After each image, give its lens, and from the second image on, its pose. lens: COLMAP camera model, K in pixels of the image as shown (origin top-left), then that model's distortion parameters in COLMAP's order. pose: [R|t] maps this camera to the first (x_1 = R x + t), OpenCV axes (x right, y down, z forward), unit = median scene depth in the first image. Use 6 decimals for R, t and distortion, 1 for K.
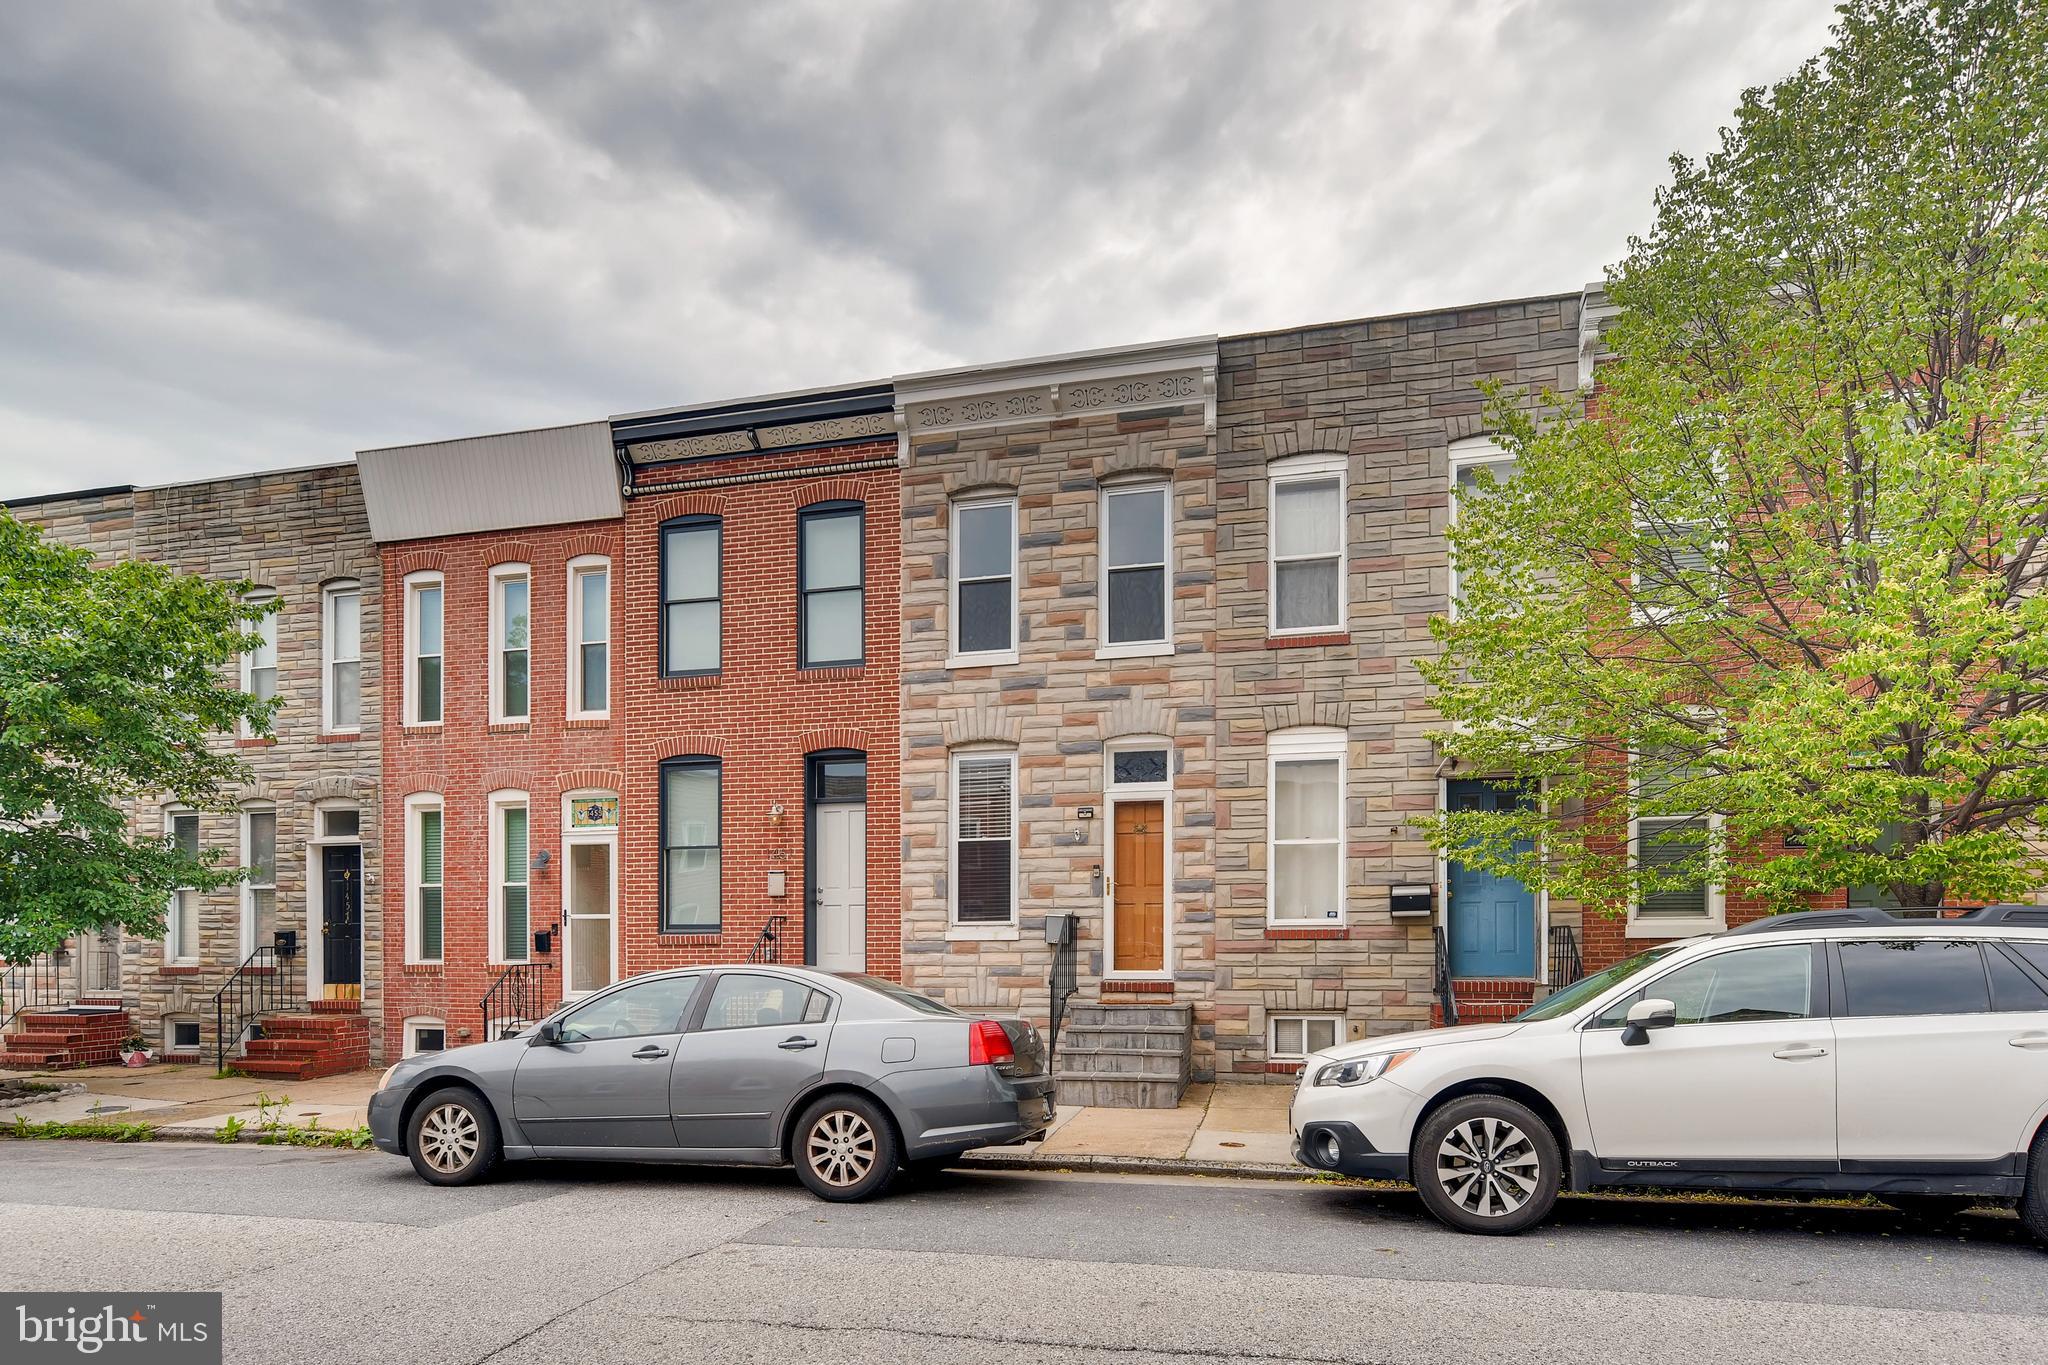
lens RADIAL K [[1005.1, 0, 1017.1], [0, 1005.1, 623.4], [0, 0, 1]] dist [-0.000452, 0.000606]
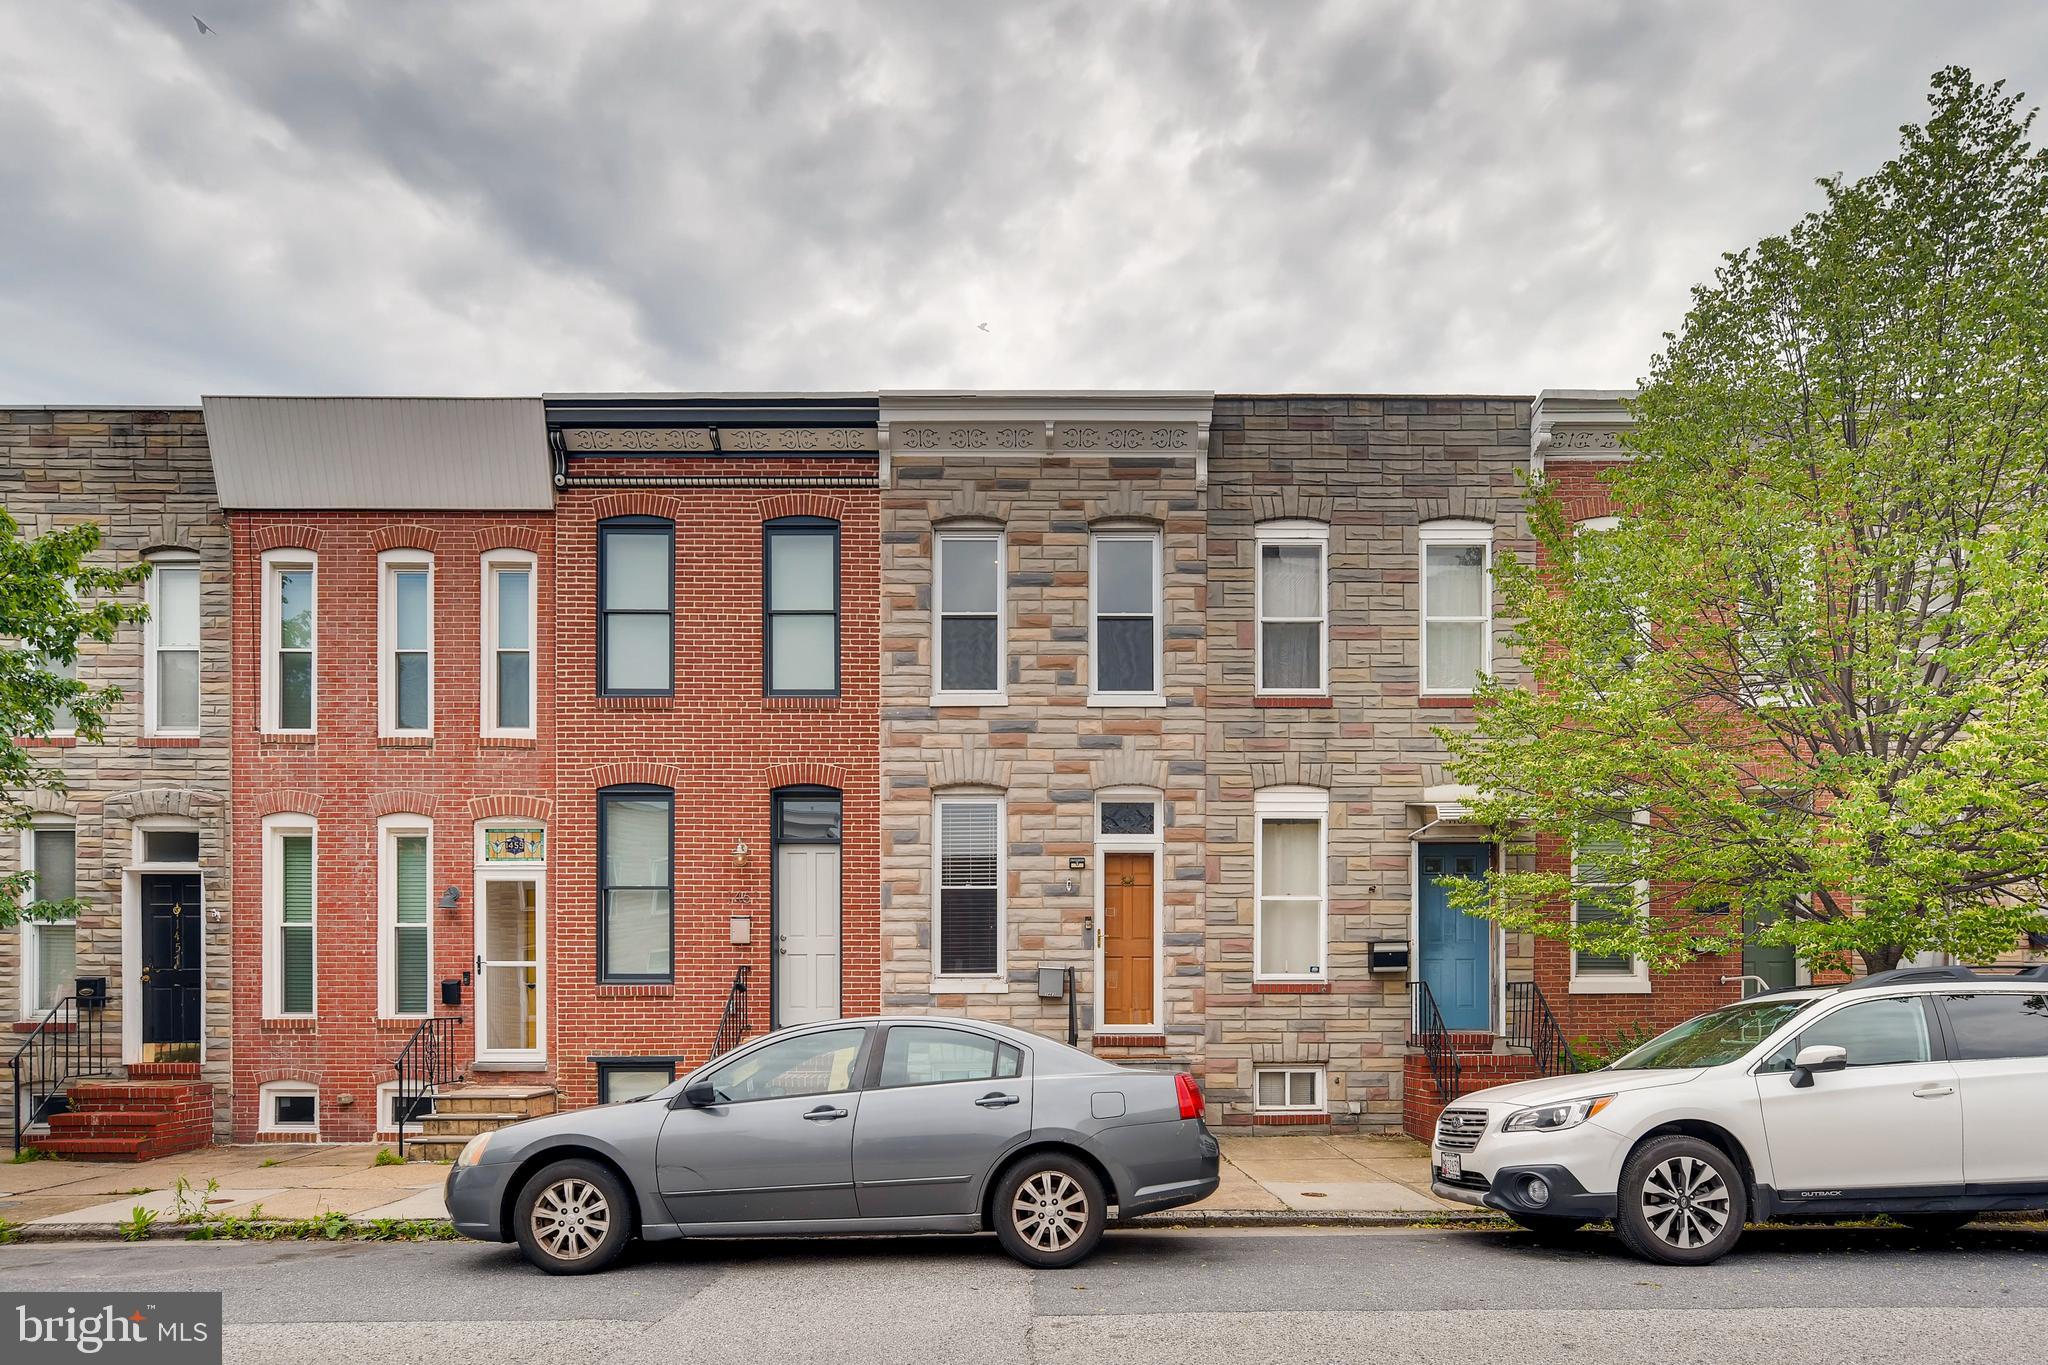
lens RADIAL K [[1034.3, 0, 1024.5], [0, 1034.3, 674.4], [0, 0, 1]] dist [-0.000778, 0.001180]
pose [[0.973656, 0.071602, 0.216486, -0.215554], [-0.072229, 0.997375, -0.005029, 0.015115], [-0.216278, -0.010740, 0.976273, 0.034885]]
